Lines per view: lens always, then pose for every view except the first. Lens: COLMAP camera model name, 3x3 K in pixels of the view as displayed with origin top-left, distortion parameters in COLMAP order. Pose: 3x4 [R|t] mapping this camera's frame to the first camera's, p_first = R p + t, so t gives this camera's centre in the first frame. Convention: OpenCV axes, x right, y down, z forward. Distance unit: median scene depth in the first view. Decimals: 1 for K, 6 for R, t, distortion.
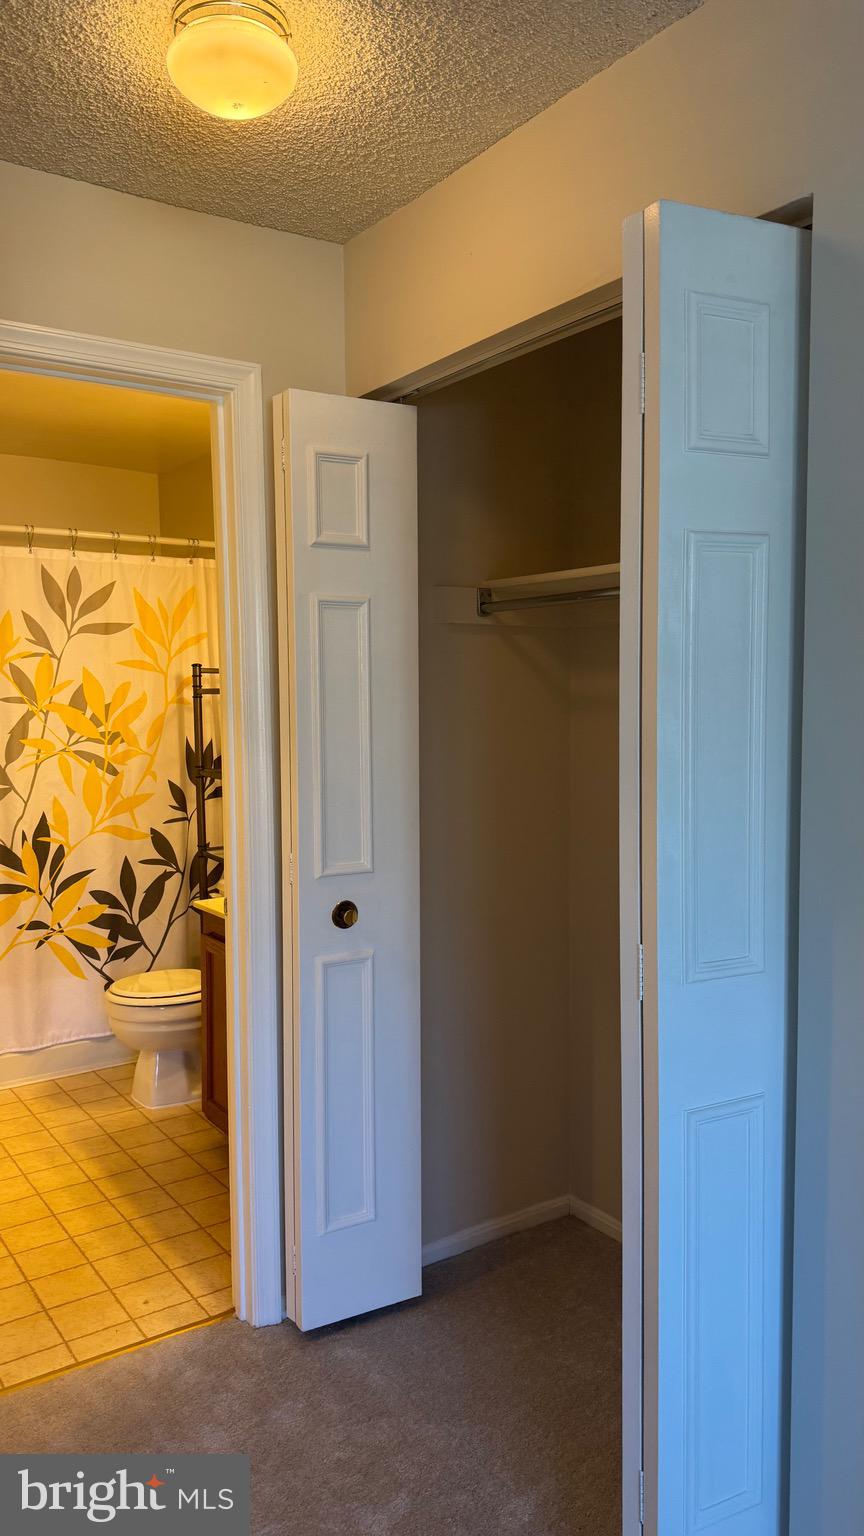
lens RADIAL K [[1075.5, 0, 445.1], [0, 1075.5, 780.4], [0, 0, 1]] dist [0.069042, -0.086273]
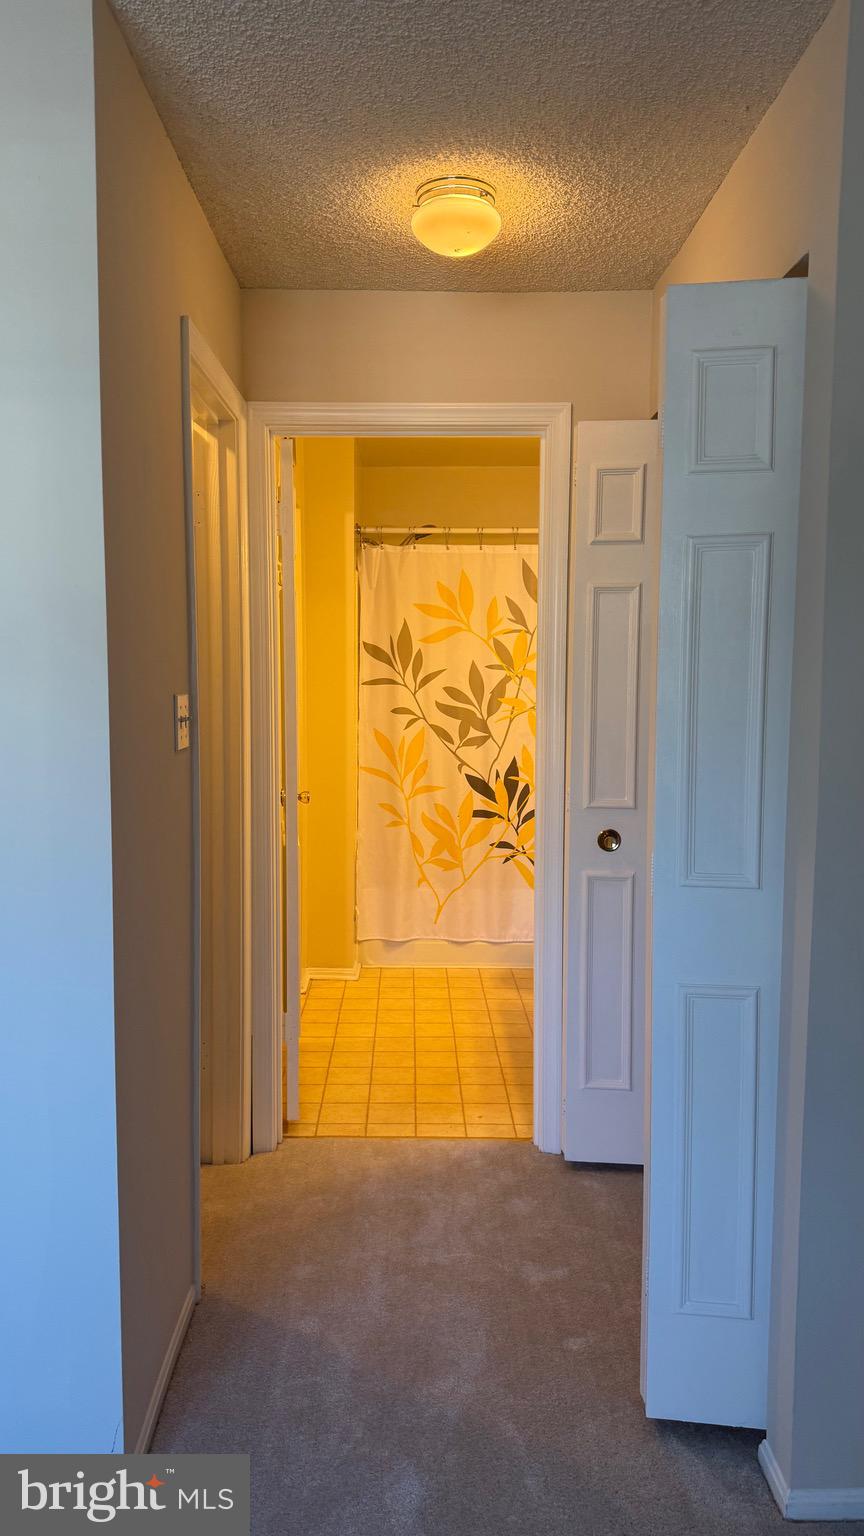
lens RADIAL K [[1075.5, 0, 445.6], [0, 1075.5, 781.9], [0, 0, 1]] dist [0.069042, -0.086273]
pose [[0.830670, 0.069884, -0.552362, 0.258902], [-0.053866, 0.997525, 0.045199, 0.006611], [0.554154, -0.007791, 0.832378, -0.084056]]
